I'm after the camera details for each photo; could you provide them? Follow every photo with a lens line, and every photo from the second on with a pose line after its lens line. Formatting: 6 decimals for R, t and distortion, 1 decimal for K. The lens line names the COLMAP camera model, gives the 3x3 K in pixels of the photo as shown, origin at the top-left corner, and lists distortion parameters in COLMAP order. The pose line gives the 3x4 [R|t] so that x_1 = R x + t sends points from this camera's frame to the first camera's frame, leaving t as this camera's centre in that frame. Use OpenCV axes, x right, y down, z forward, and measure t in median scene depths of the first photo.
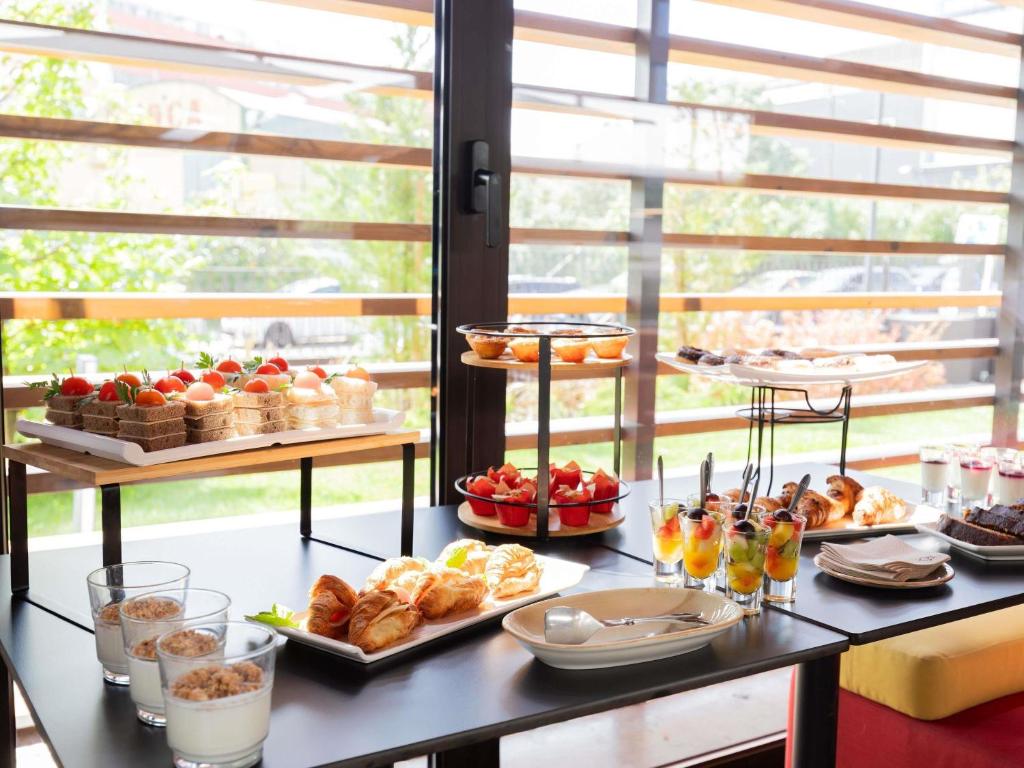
lens RADIAL K [[1058.1, 0, 512.0], [0, 1058.1, 384.0], [0, 0, 1]] dist [0.011216, -0.011924]
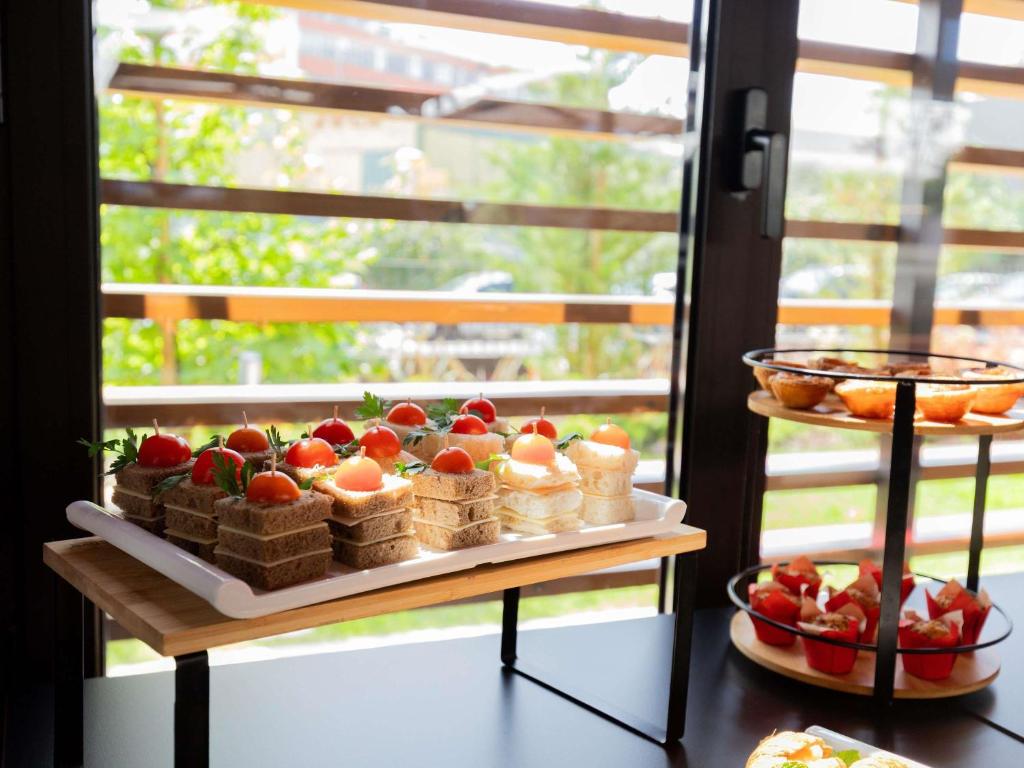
lens RADIAL K [[1058.1, 0, 512.0], [0, 1058.1, 384.0], [0, 0, 1]] dist [0.011216, -0.011924]
pose [[0.987710, 0.035940, -0.152106, -0.105816], [-0.035540, 0.999354, 0.005349, -0.039441], [0.152200, 0.000122, 0.988350, 0.370807]]
